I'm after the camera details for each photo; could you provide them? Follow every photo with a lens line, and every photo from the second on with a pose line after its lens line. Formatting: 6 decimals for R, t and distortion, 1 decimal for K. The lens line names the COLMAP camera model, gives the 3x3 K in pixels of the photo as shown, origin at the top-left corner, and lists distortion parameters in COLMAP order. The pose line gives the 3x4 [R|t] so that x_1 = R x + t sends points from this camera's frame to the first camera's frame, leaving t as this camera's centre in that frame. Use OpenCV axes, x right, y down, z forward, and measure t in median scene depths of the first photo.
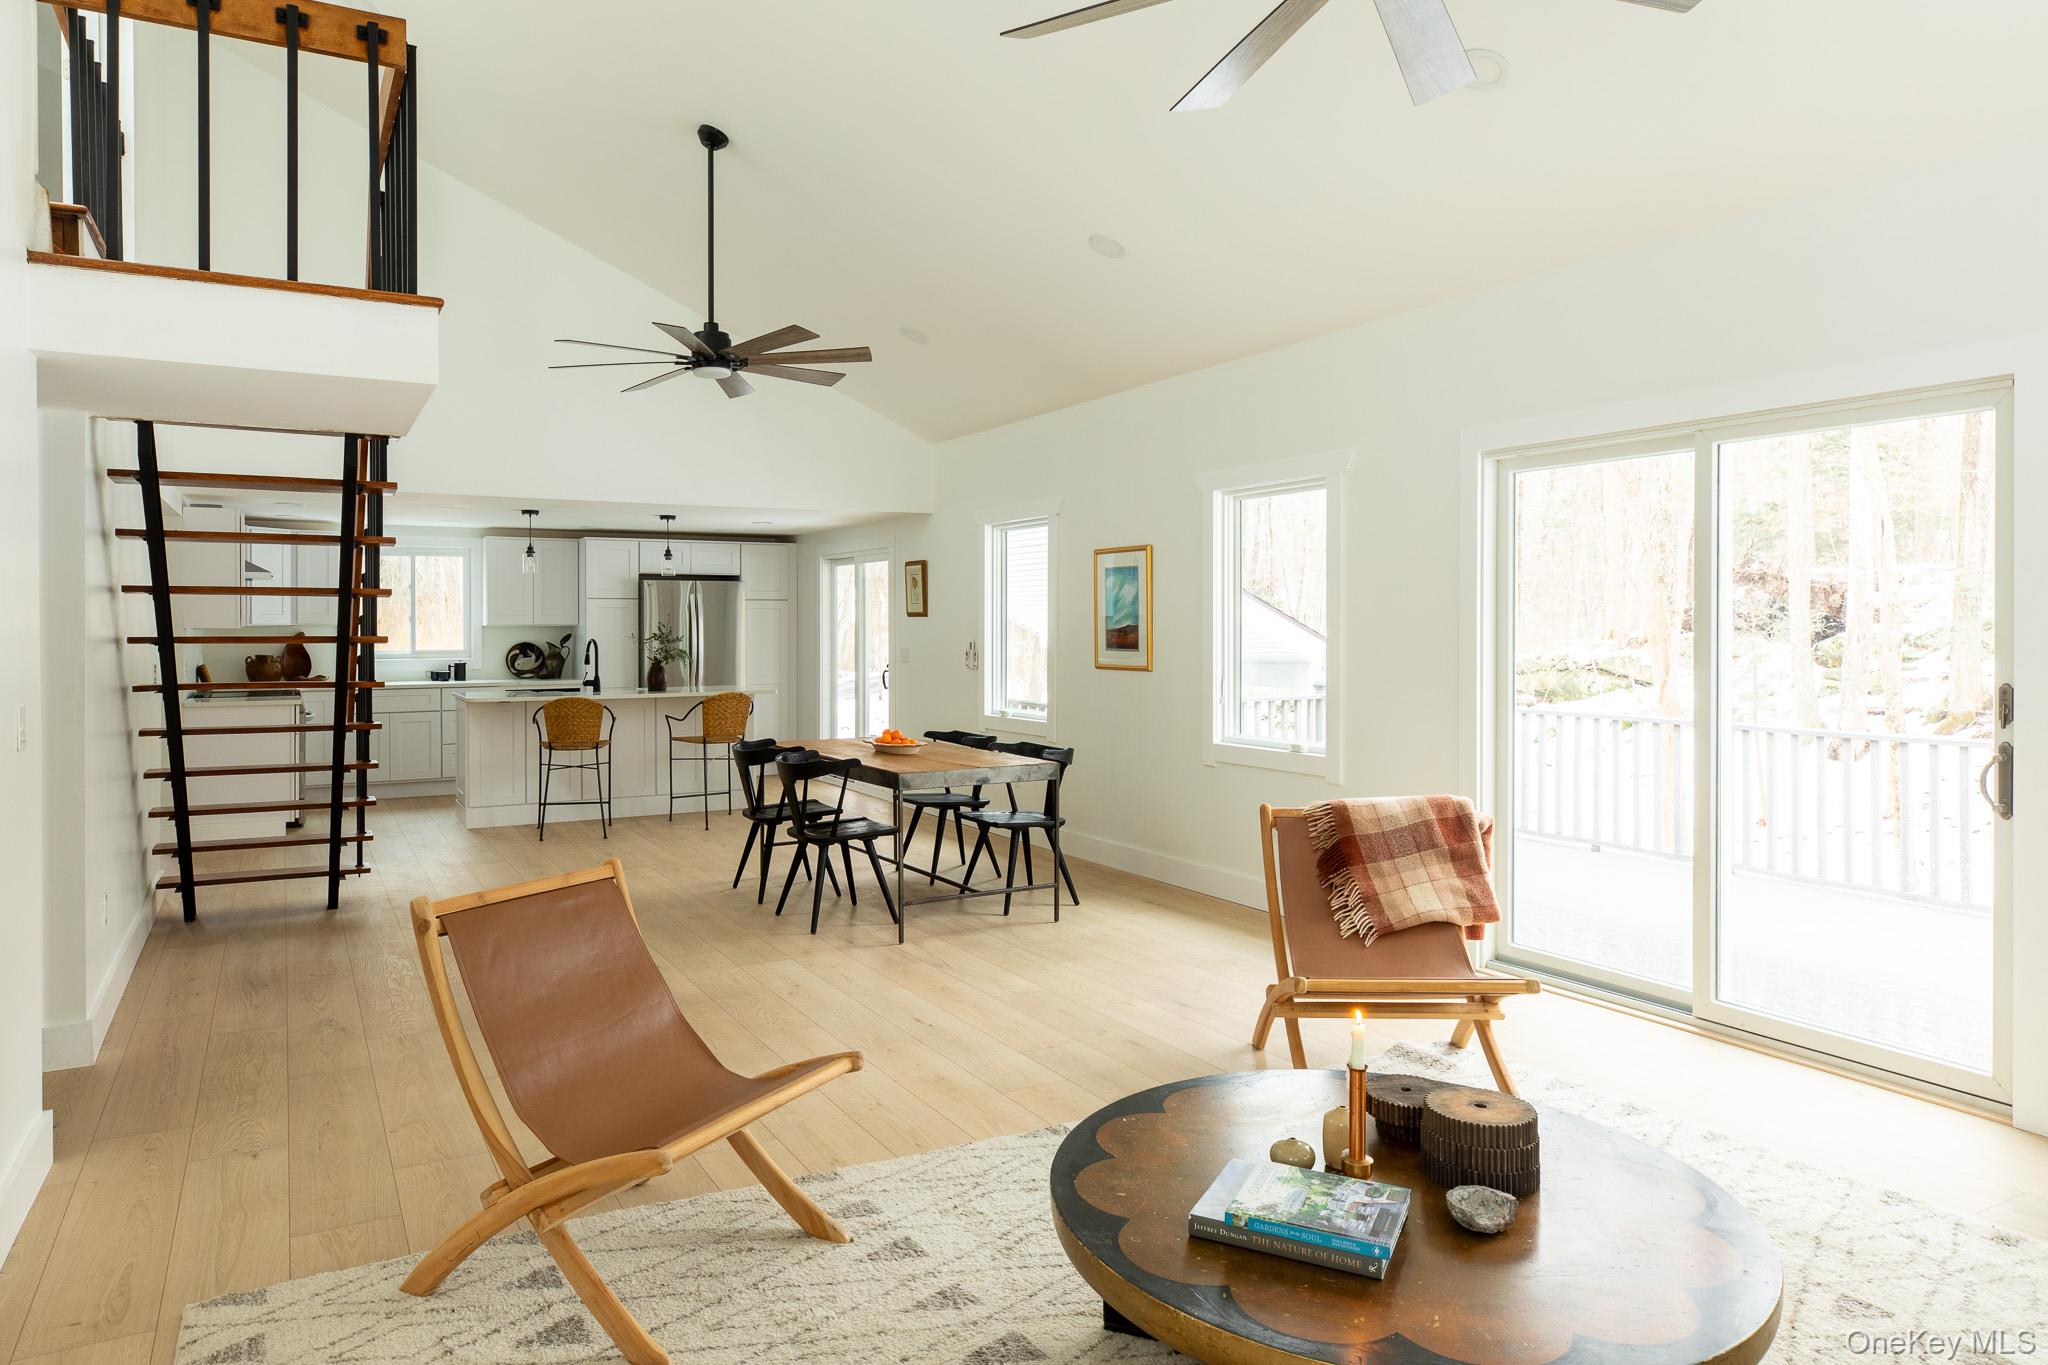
lens RADIAL K [[1294.3, 0, 1024.0], [0, 1294.3, 682.5], [0, 0, 1]] dist [0.000710, 0.000027]
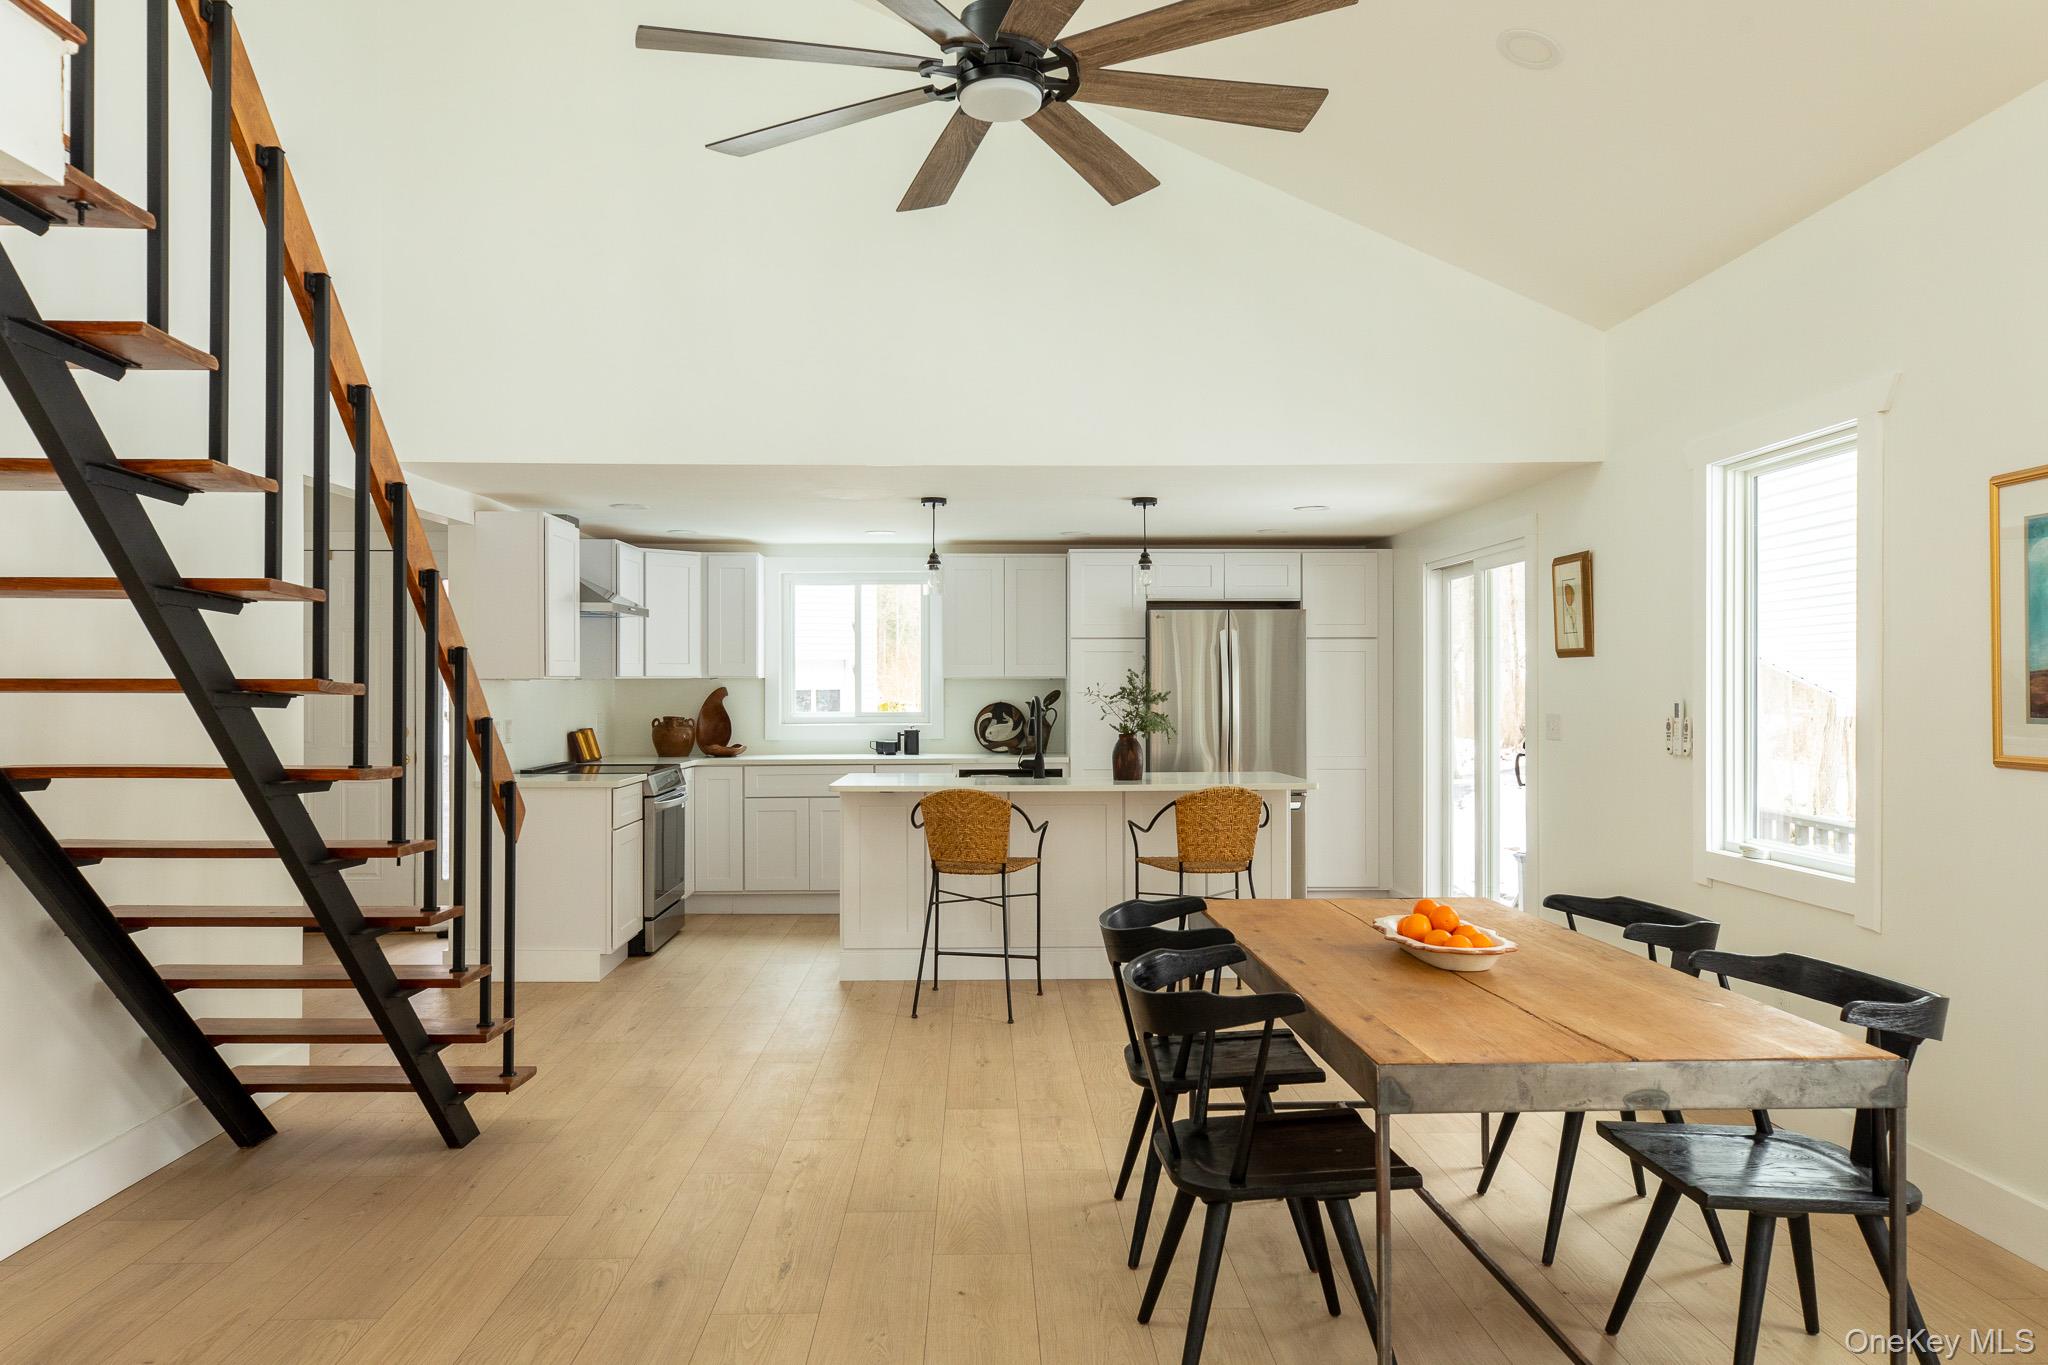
lens RADIAL K [[1402.0, 0, 1019.4], [0, 1402.0, 689.6], [0, 0, 1]] dist [0.006854, 0.004717]
pose [[0.871281, -0.001254, -0.490783, 0.004042], [-0.020103, 0.999066, -0.038240, -0.009986], [0.490373, 0.043184, 0.870442, 0.382931]]
